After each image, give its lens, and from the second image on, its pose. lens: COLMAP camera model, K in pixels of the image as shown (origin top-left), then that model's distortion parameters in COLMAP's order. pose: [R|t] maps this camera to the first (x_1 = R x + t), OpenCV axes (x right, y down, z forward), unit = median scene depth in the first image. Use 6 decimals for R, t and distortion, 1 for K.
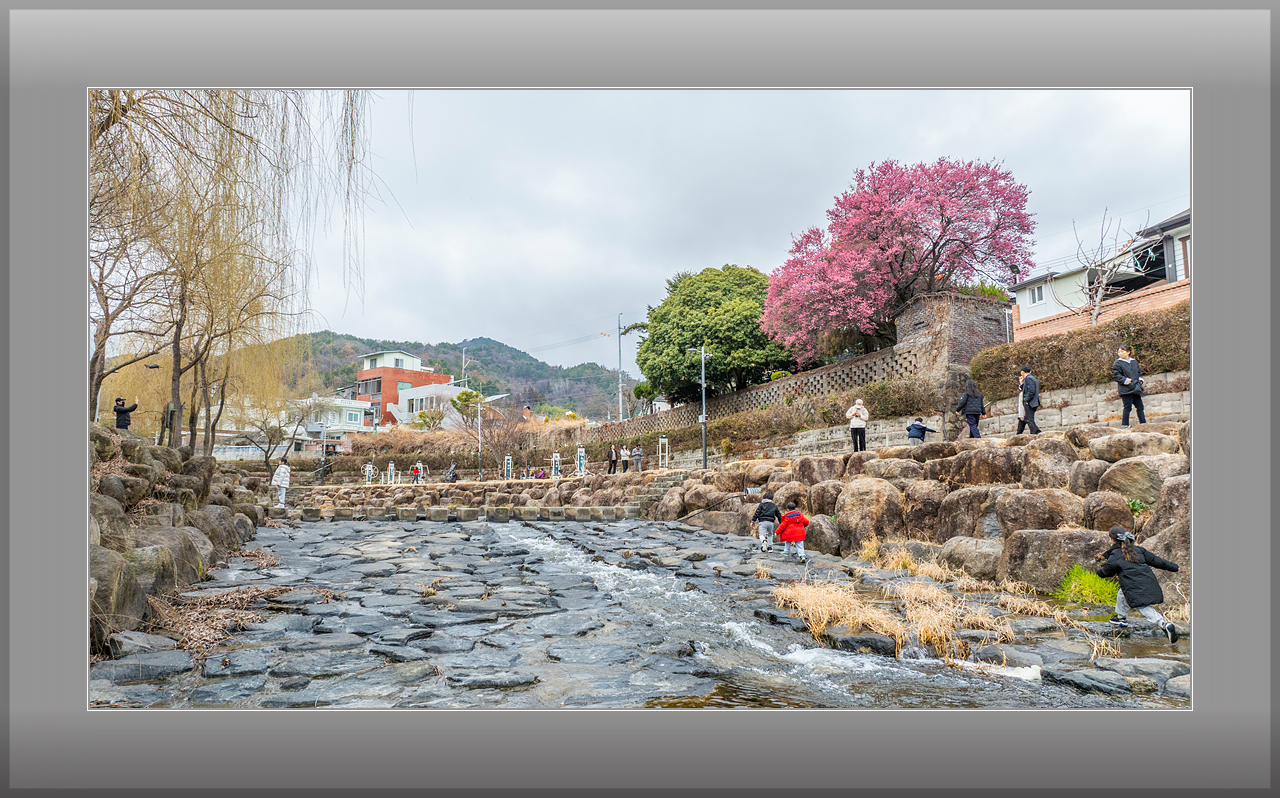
lens RADIAL K [[774.3, 0, 642.0], [0, 774.3, 399.5], [0, 0, 1]] dist [-0.028093, 0.026898]
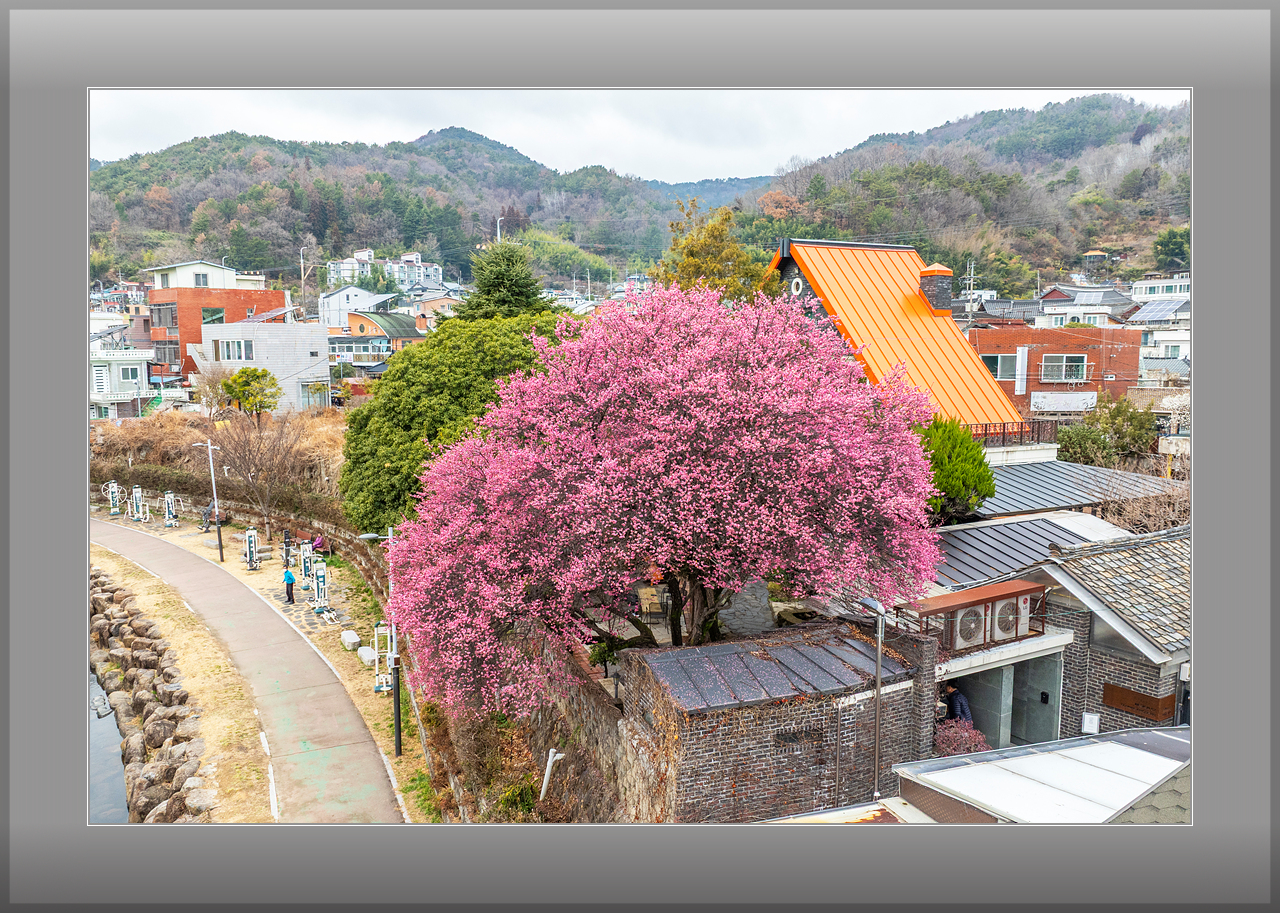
lens RADIAL K [[991.4, 0, 621.9], [0, 991.4, 481.3], [0, 0, 1]] dist [-0.023825, 0.001194]
pose [[0.998352, 0.003922, -0.057245, 0.309963], [0.011789, 0.962360, 0.271522, -0.315673], [0.056155, -0.271750, 0.960728, 0.401220]]
